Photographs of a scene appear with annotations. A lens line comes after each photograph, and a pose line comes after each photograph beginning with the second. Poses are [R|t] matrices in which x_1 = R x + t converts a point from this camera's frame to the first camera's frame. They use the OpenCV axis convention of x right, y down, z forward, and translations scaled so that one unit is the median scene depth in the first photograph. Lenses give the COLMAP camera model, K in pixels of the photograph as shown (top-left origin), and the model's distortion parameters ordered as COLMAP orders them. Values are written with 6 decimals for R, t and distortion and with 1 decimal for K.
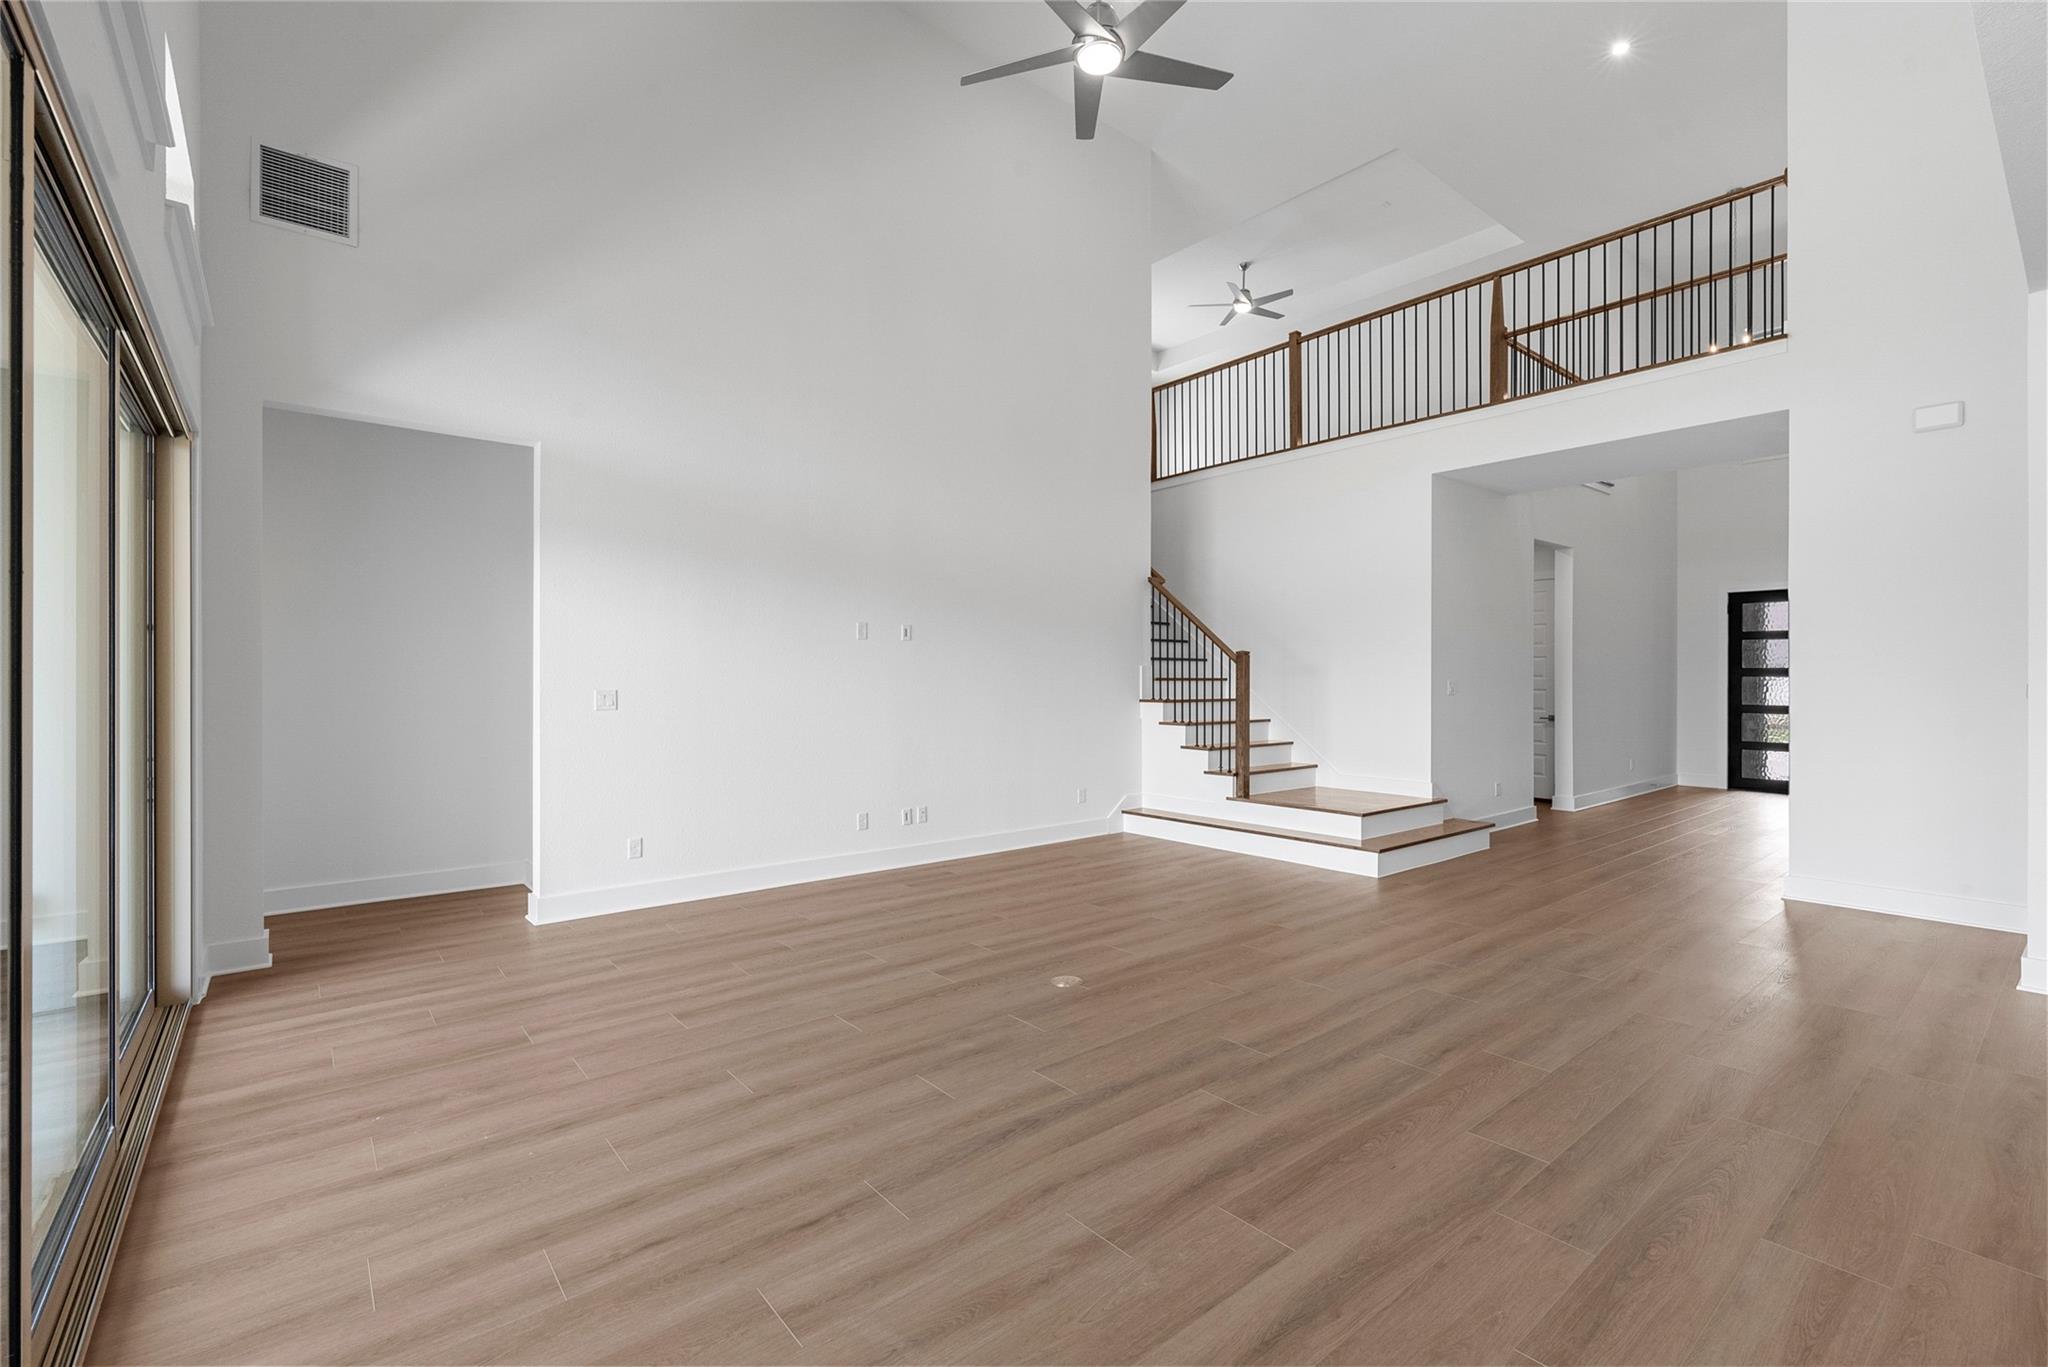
lens RADIAL K [[895.8, 0, 1025.9], [0, 895.8, 687.5], [0, 0, 1]] dist [0.000601, 0.000065]
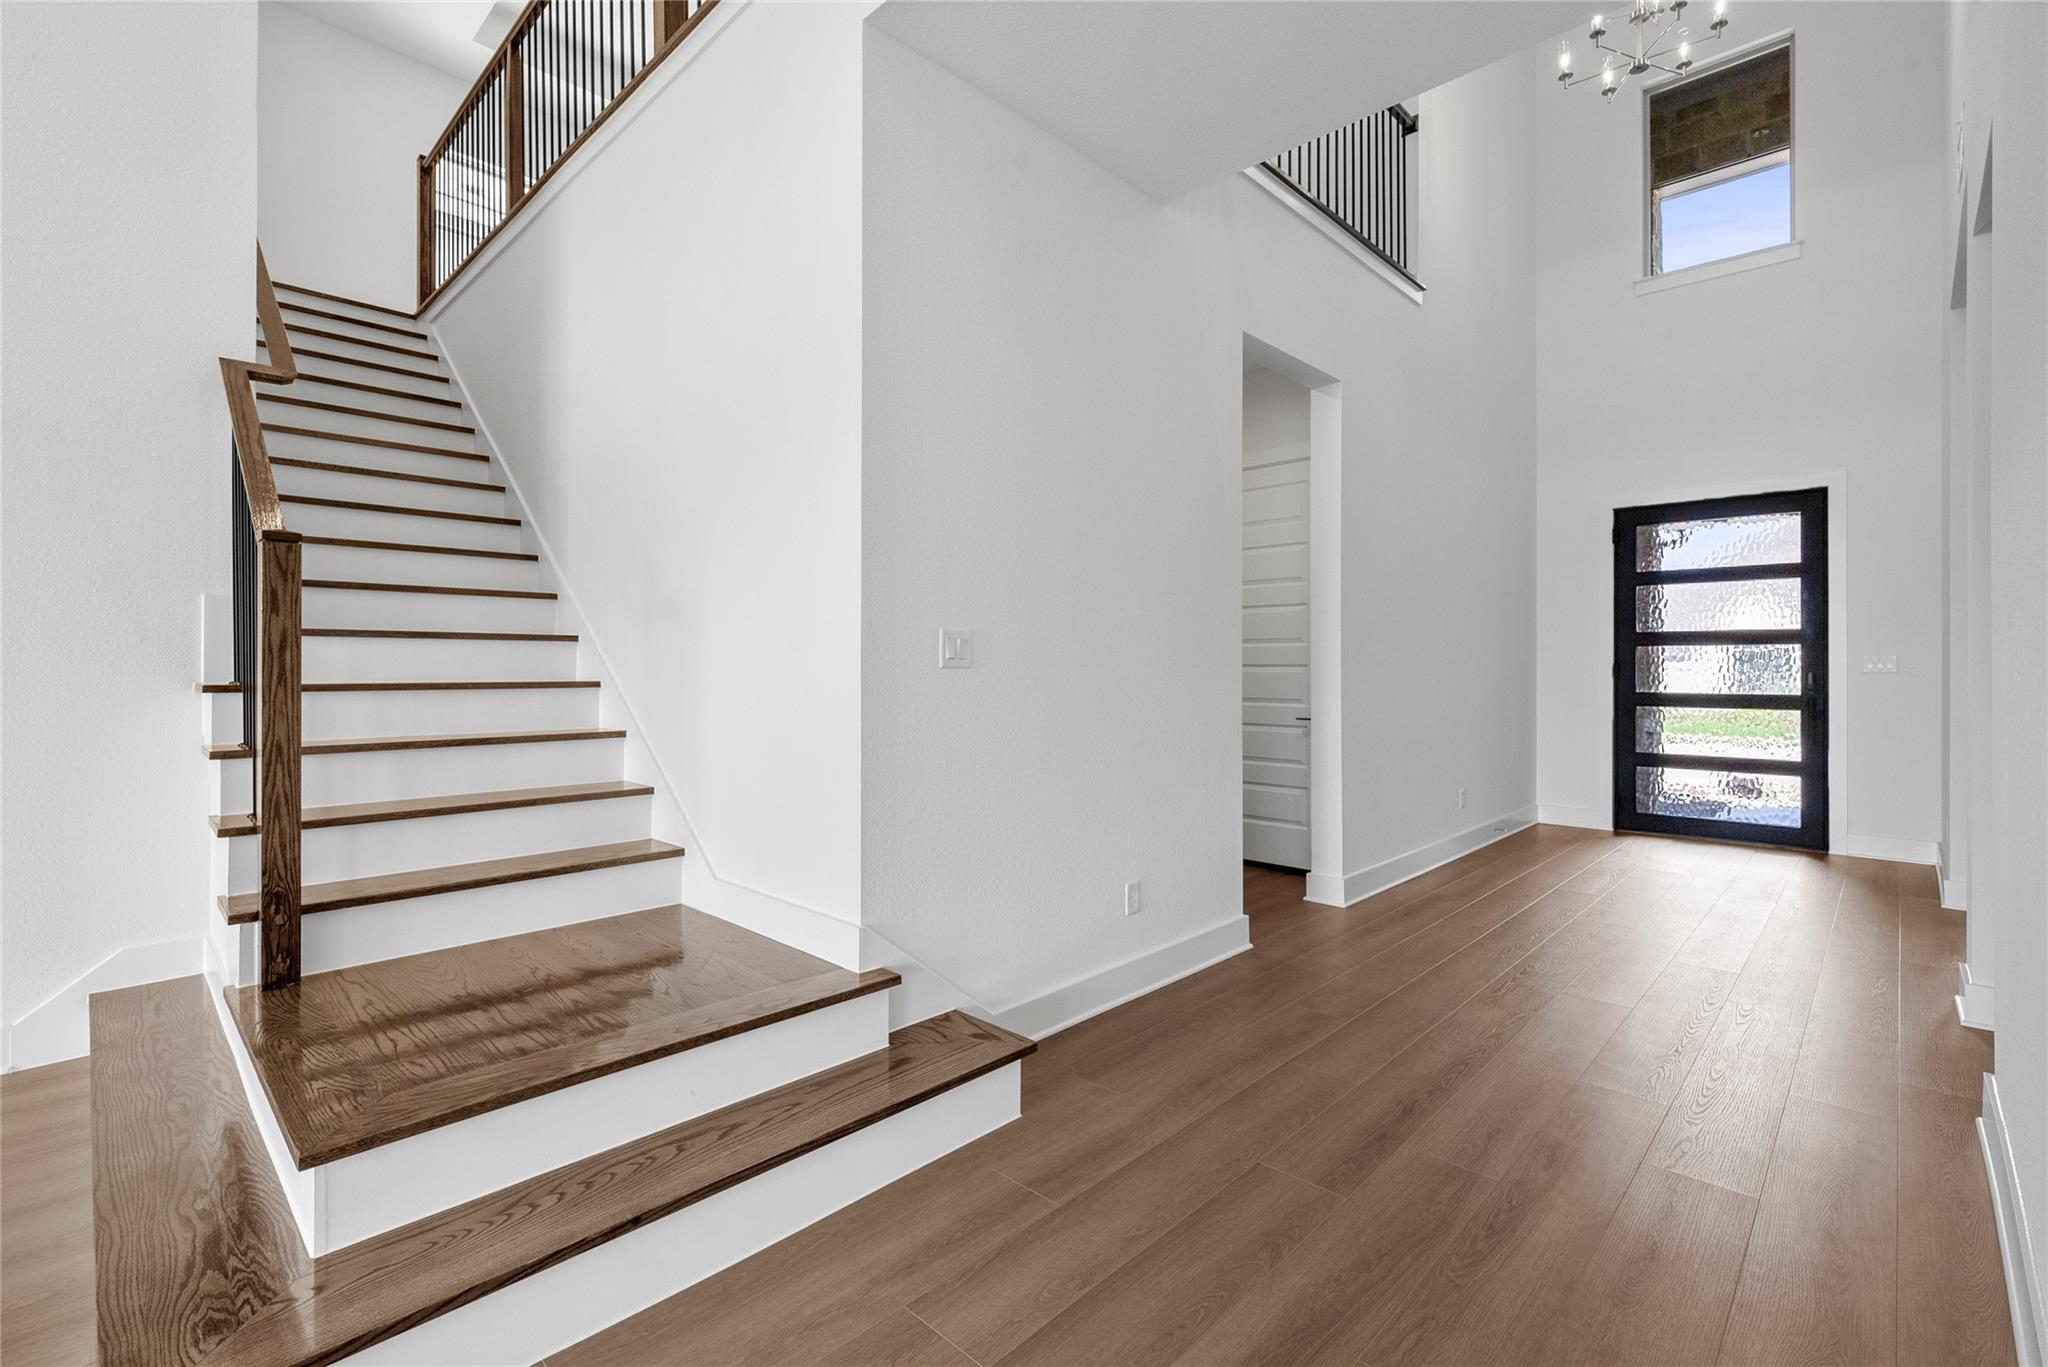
lens RADIAL K [[908.0, 0, 1020.6], [0, 908.0, 676.1], [0, 0, 1]] dist [0.001761, -0.000019]
pose [[0.993398, -0.000755, 0.114719, 0.315175], [0.000949, 0.999998, -0.001641, 0.008656], [-0.114718, 0.001739, 0.993397, 0.436013]]
